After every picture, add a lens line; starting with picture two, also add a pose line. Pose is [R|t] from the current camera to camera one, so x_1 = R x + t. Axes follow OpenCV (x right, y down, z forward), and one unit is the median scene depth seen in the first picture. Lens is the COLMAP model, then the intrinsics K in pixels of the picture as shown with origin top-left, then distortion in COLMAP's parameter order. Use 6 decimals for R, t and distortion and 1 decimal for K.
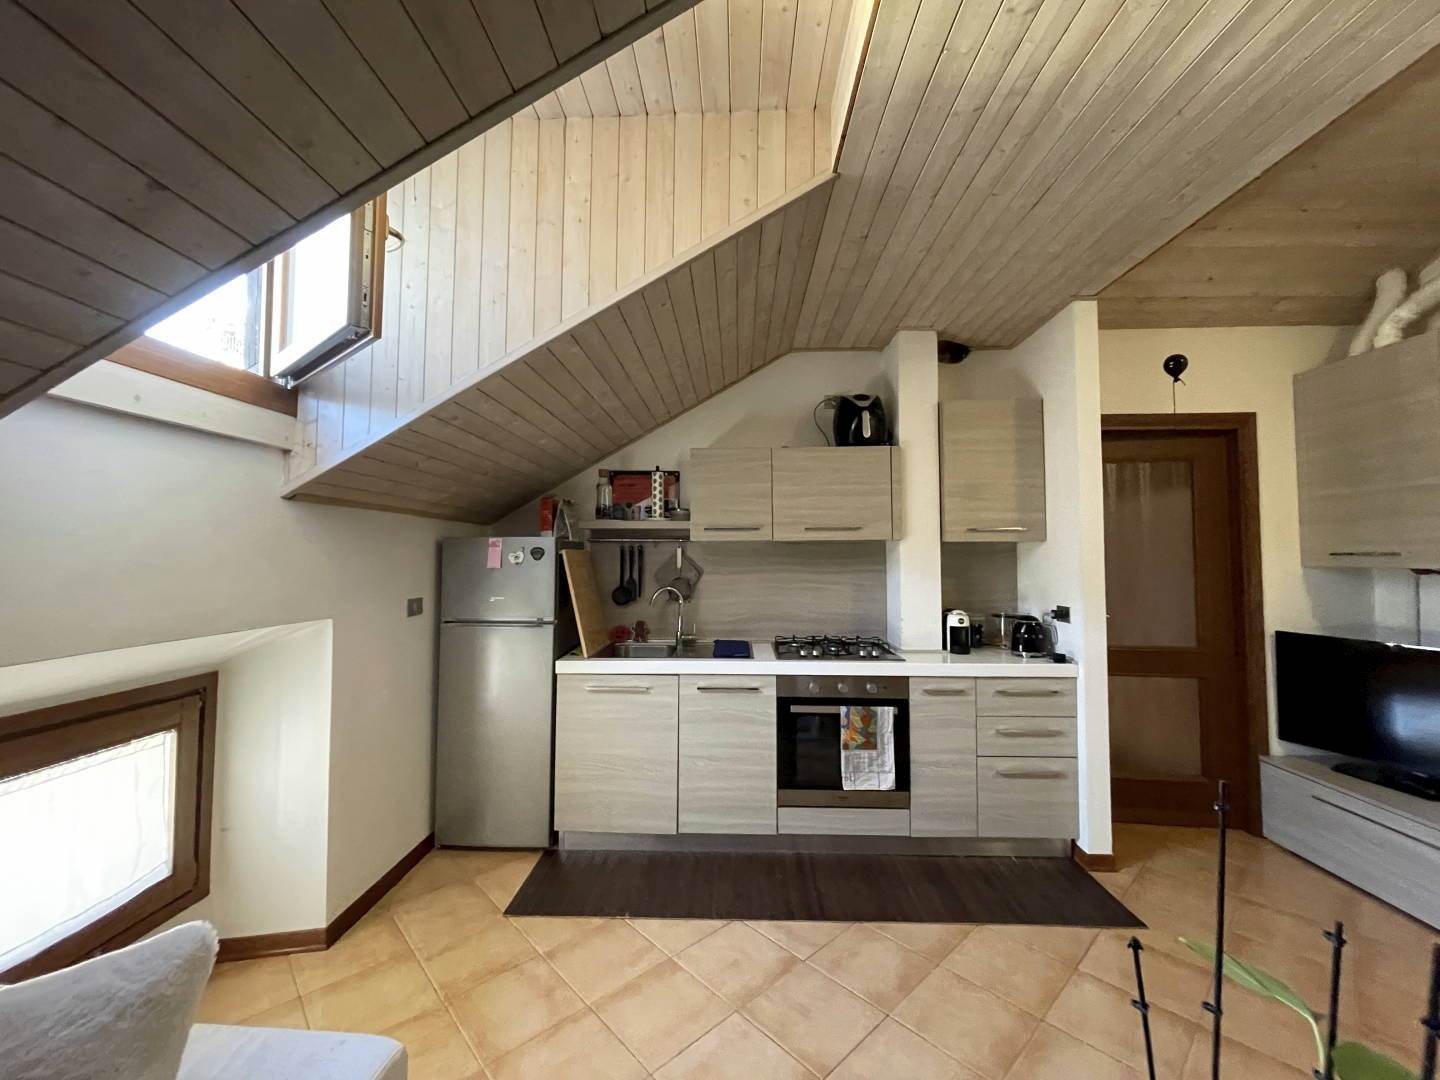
lens RADIAL K [[581.0, 0, 714.0], [0, 581.0, 532.7], [0, 0, 1]] dist [-0.006379, -0.000248]
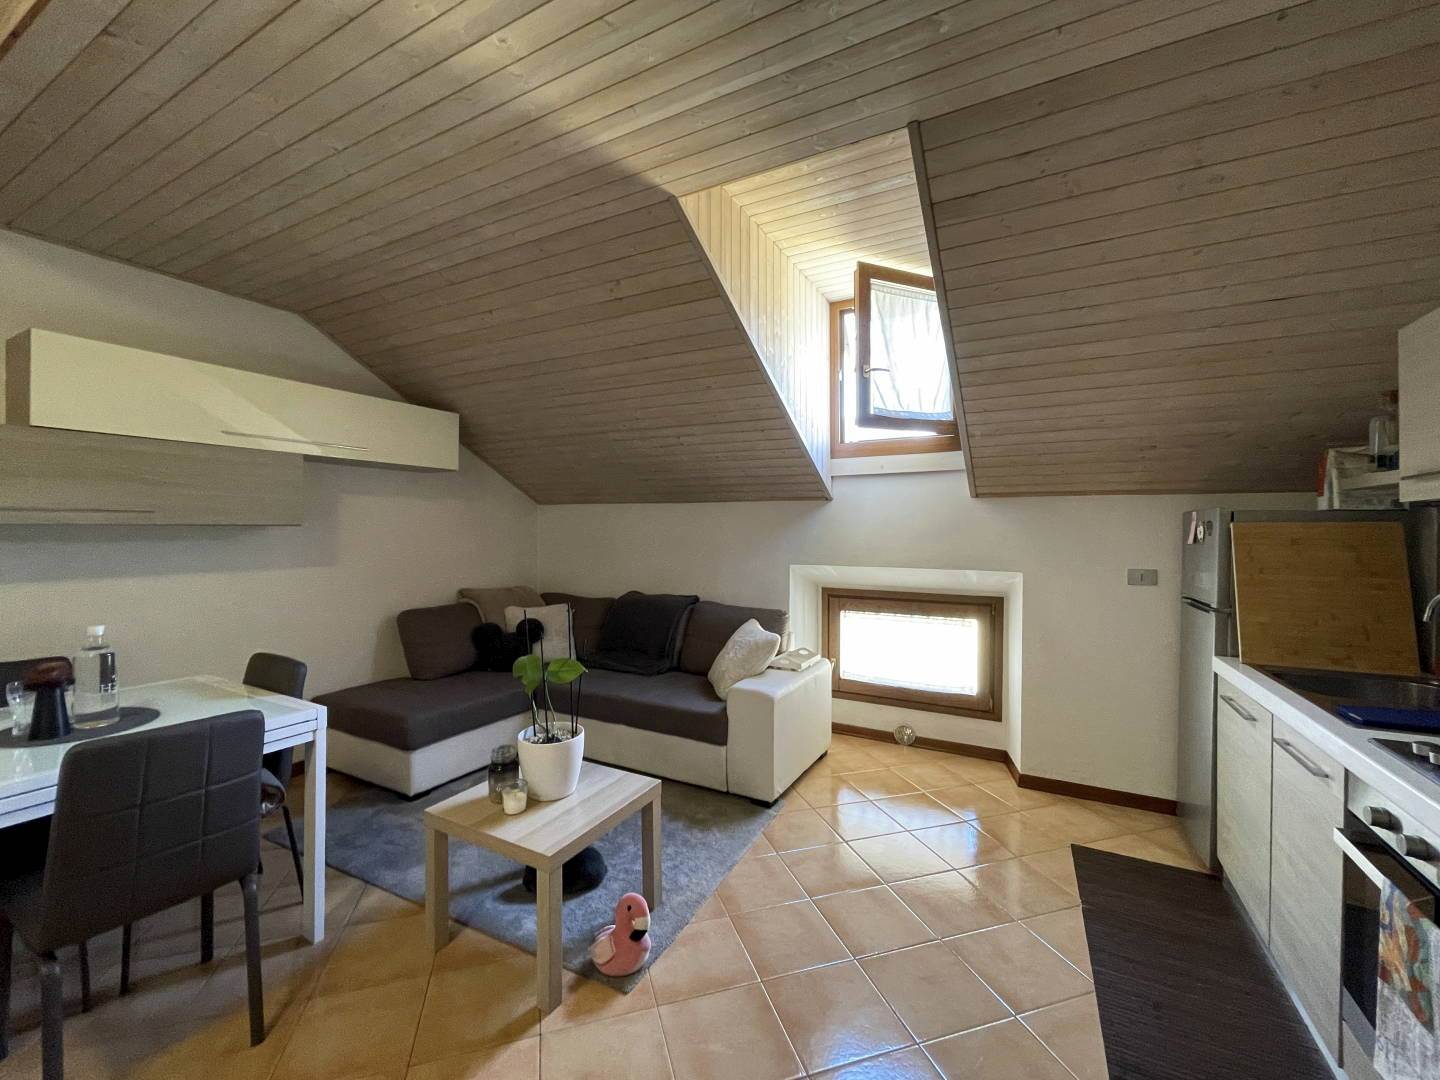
lens RADIAL K [[581.0, 0, 722.1], [0, 581.0, 531.1], [0, 0, 1]] dist [-0.006379, -0.000248]
pose [[-0.434574, -0.004580, -0.900625, 0.816161], [0.029958, 0.999360, -0.019537, 0.037670], [0.900138, -0.035471, -0.434158, 0.756265]]
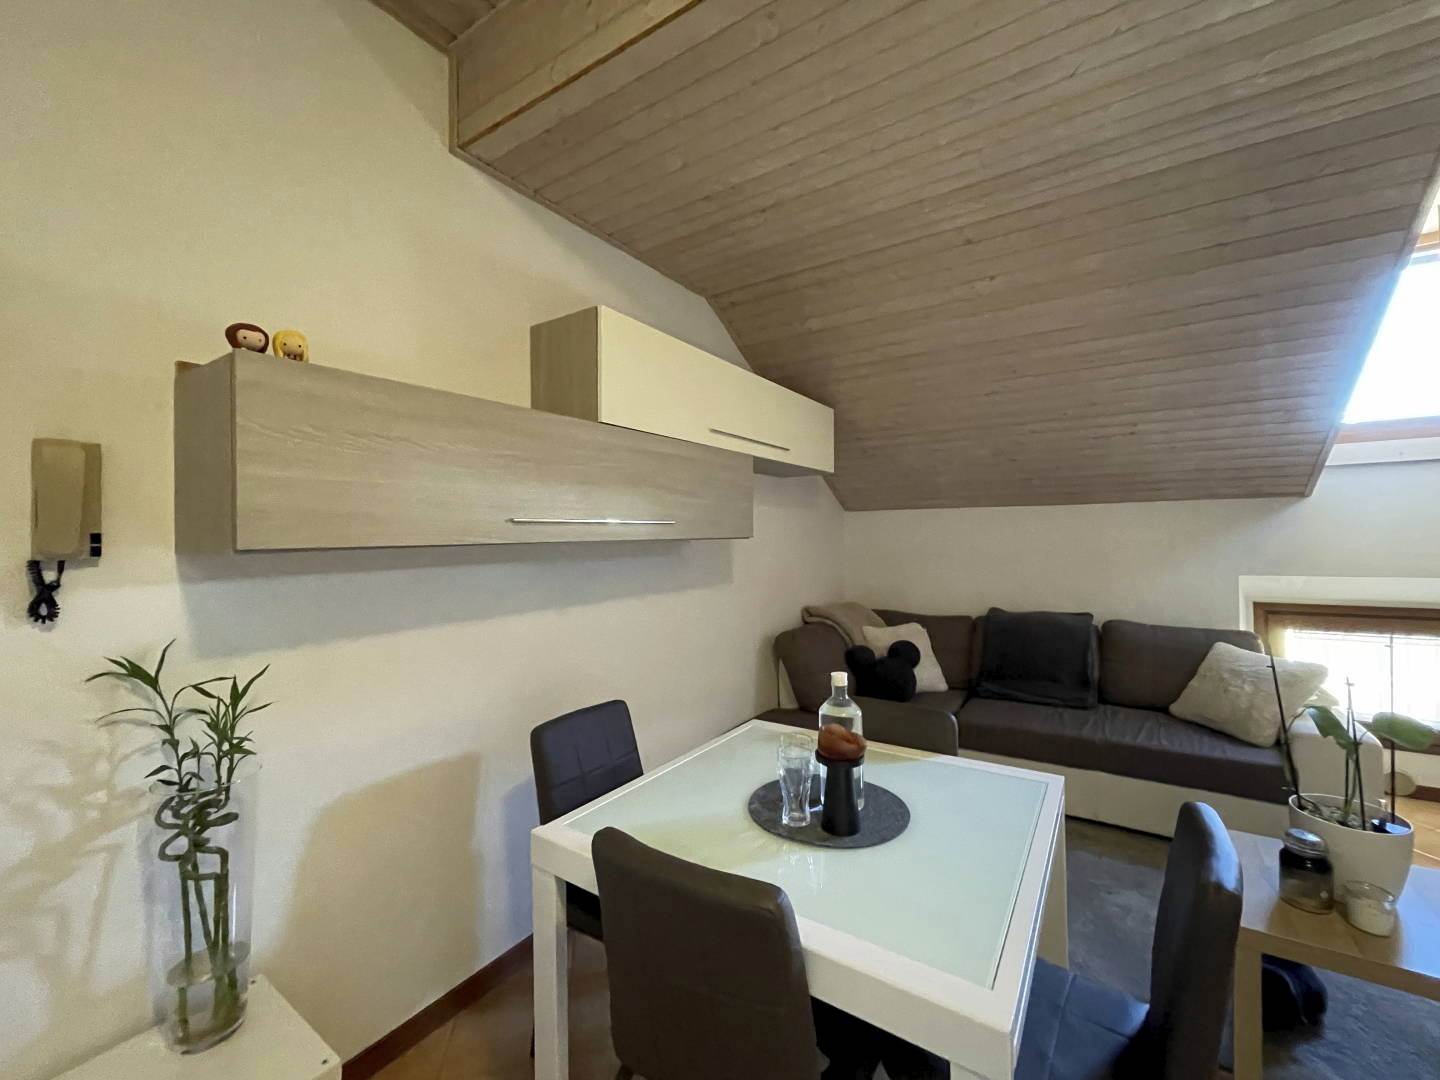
lens RADIAL K [[581.0, 0, 720.6], [0, 581.0, 532.6], [0, 0, 1]] dist [-0.006379, -0.000248]
pose [[-0.517305, -0.006557, -0.855776, 1.016179], [0.045728, 0.998330, -0.035291, 0.003470], [0.854578, -0.057389, -0.516142, -0.003019]]
